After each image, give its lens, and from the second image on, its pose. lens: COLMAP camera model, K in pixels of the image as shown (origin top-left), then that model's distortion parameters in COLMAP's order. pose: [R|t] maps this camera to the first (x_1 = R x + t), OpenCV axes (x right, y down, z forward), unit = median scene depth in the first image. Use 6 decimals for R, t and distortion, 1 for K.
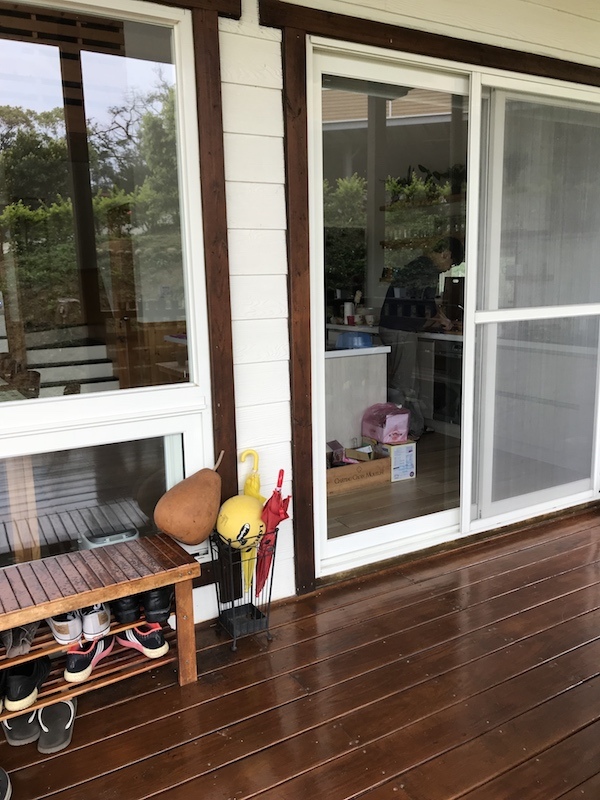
lens RADIAL K [[665.7, 0, 297.1], [0, 665.7, 396.2], [0, 0, 1]] dist [0.059845, -0.100012]
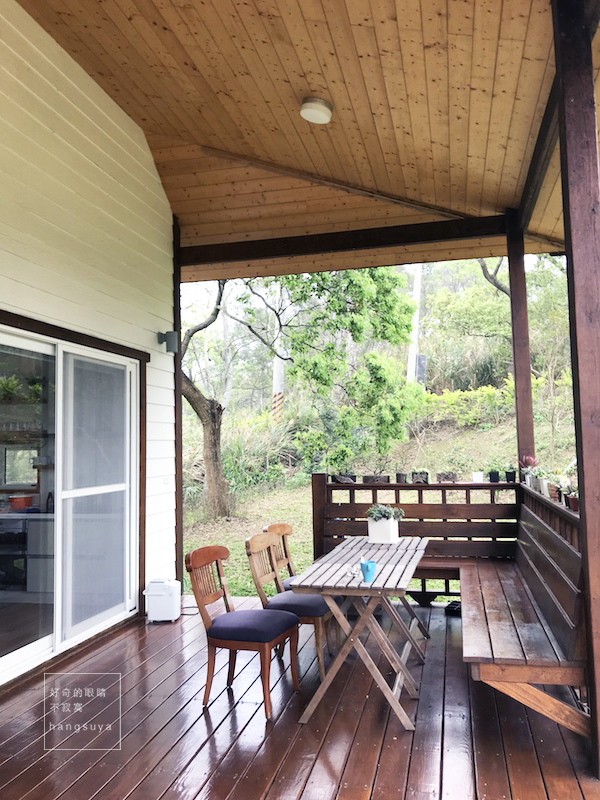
lens RADIAL K [[665.7, 0, 297.1], [0, 665.7, 396.2], [0, 0, 1]] dist [0.059845, -0.100012]
pose [[0.689271, 0.064003, 0.721671, -0.443369], [0.134555, 0.967452, -0.214314, 0.058172], [-0.711899, 0.244825, 0.658225, -0.394164]]
